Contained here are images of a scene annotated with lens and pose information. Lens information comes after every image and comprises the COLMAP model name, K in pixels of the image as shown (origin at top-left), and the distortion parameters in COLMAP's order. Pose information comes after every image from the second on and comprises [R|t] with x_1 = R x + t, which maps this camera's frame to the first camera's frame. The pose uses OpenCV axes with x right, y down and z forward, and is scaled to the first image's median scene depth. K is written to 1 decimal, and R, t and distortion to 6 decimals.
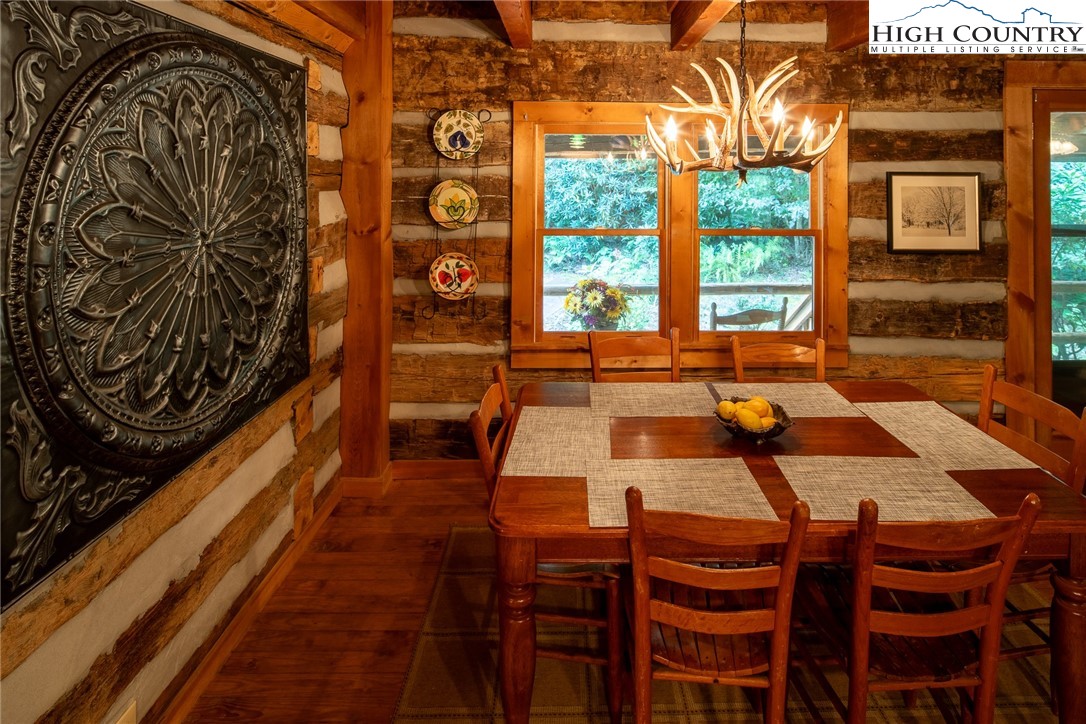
lens RADIAL K [[580.1, 0, 544.3], [0, 580.1, 172.8], [0, 0, 1]] dist [0.000095, -0.000891]
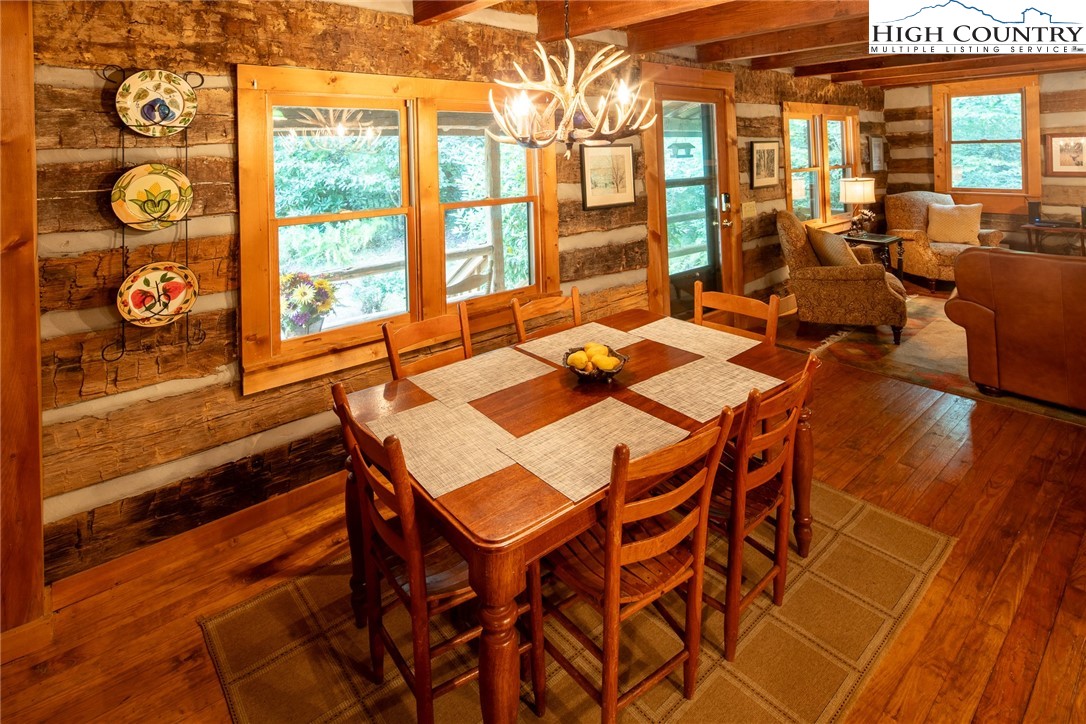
lens RADIAL K [[573.6, 0, 544.6], [0, 573.6, 146.9], [0, 0, 1]] dist [-0.002230, -0.002629]
pose [[0.763625, -0.017966, 0.645410, -0.242186], [0.023024, 0.999735, 0.000587, 0.001263], [-0.645250, 0.014412, 0.763836, 0.118623]]
